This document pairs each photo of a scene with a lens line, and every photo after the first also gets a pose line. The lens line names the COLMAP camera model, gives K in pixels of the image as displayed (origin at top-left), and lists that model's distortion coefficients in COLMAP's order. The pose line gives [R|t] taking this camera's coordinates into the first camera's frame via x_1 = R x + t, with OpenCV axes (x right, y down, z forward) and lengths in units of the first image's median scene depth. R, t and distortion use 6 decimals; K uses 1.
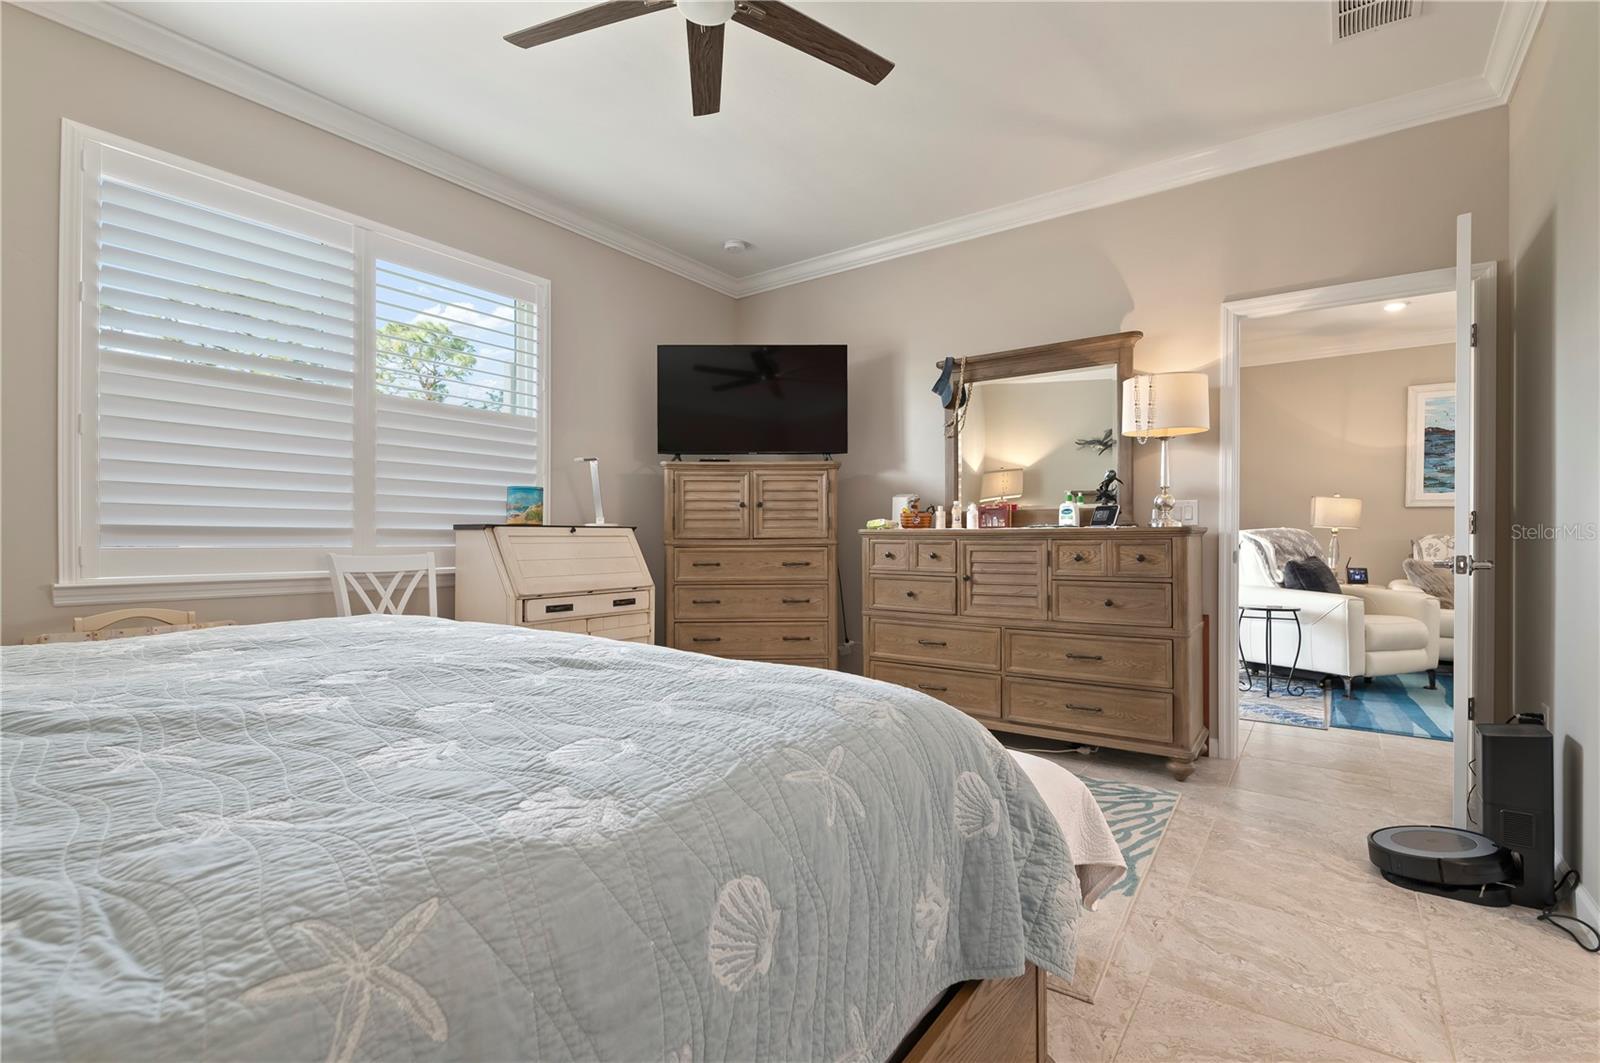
lens RADIAL K [[730.9, 0, 802.0], [0, 730.9, 541.9], [0, 0, 1]] dist [0.002584, -0.000470]
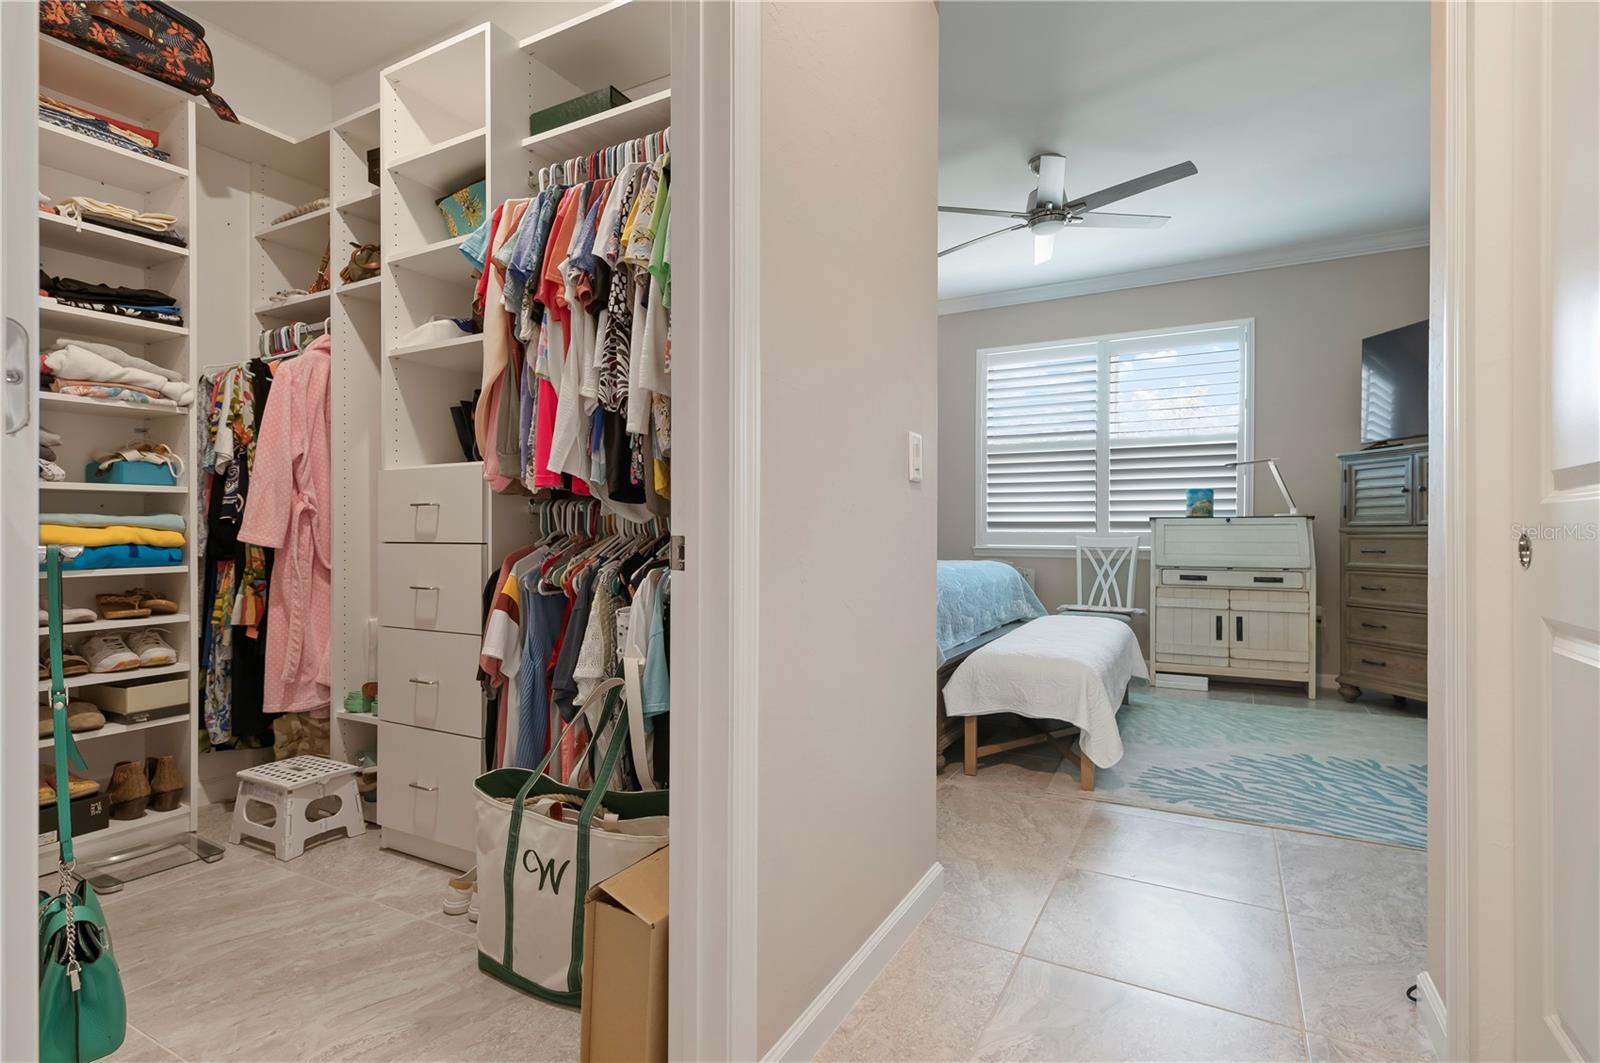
lens RADIAL K [[785.2, 0, 801.3], [0, 785.2, 536.9], [0, 0, 1]] dist [0.003858, -0.000319]
pose [[0.118075, 0.002110, -0.993002, 0.924643], [-0.007080, 0.999974, 0.001283, 0.016174], [0.992979, 0.006879, 0.118087, 0.093239]]
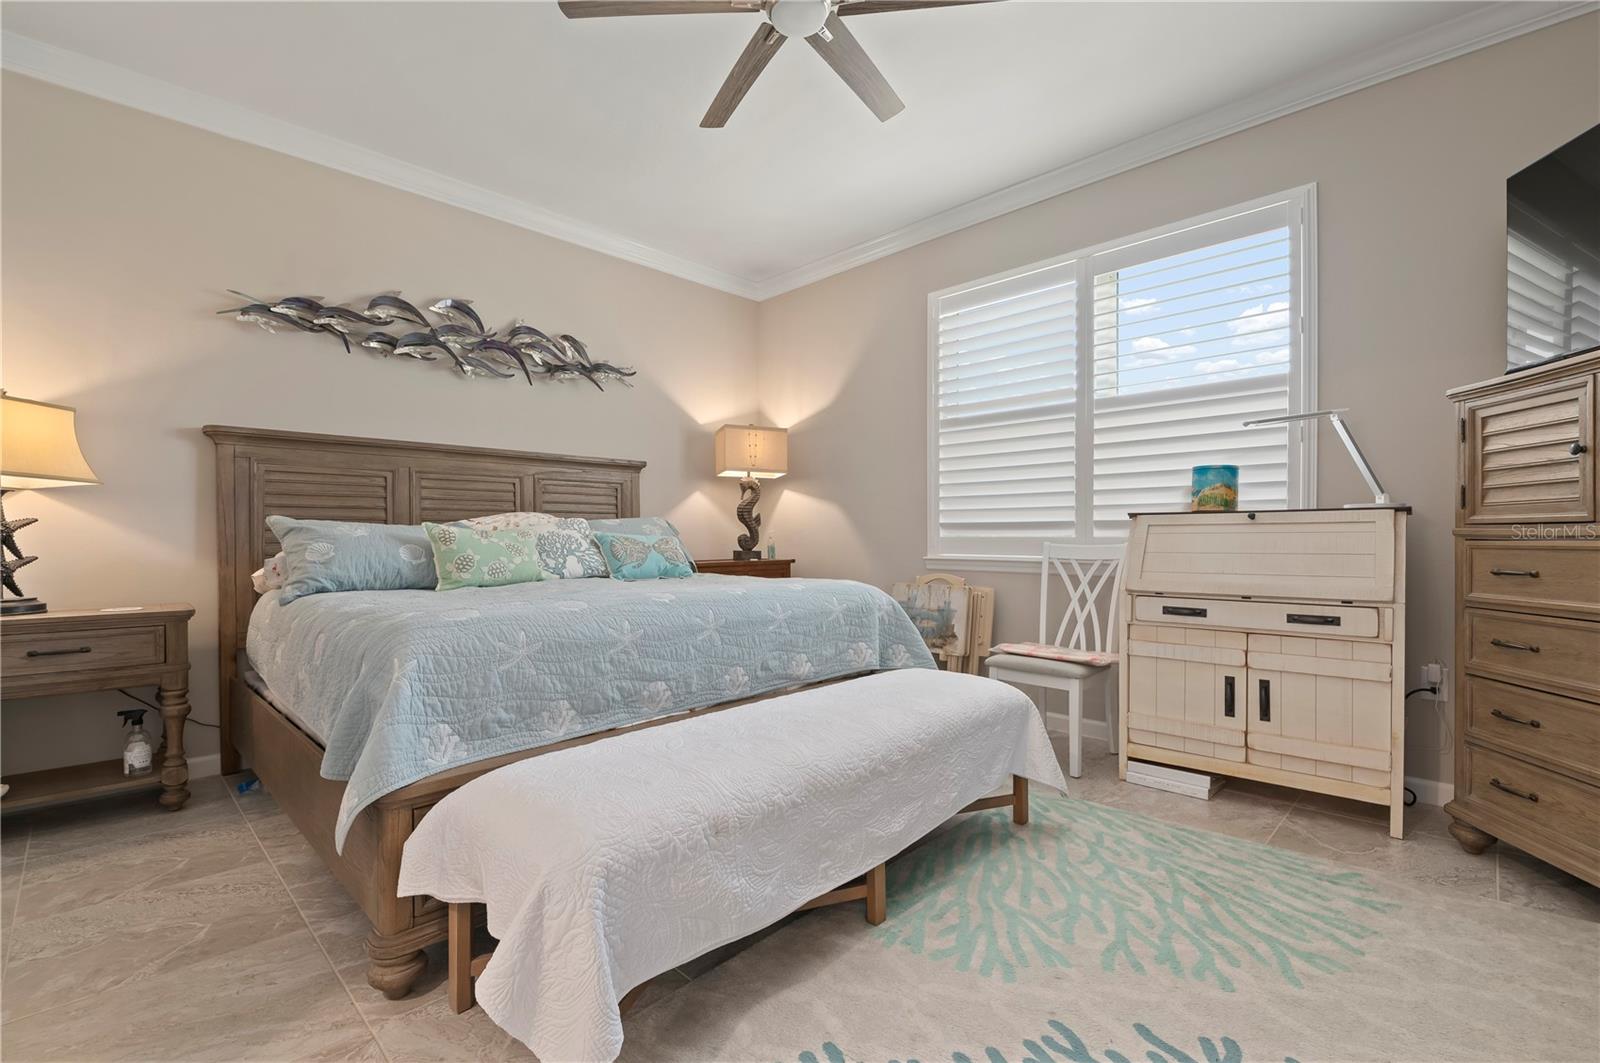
lens RADIAL K [[709.7, 0, 804.3], [0, 709.7, 544.0], [0, 0, 1]] dist [-0.002417, -0.008256]
pose [[-0.156626, 0.007841, -0.987627, 0.472389], [-0.002830, 0.999961, 0.008388, 0.007943], [0.987654, 0.004109, -0.156598, 0.628010]]
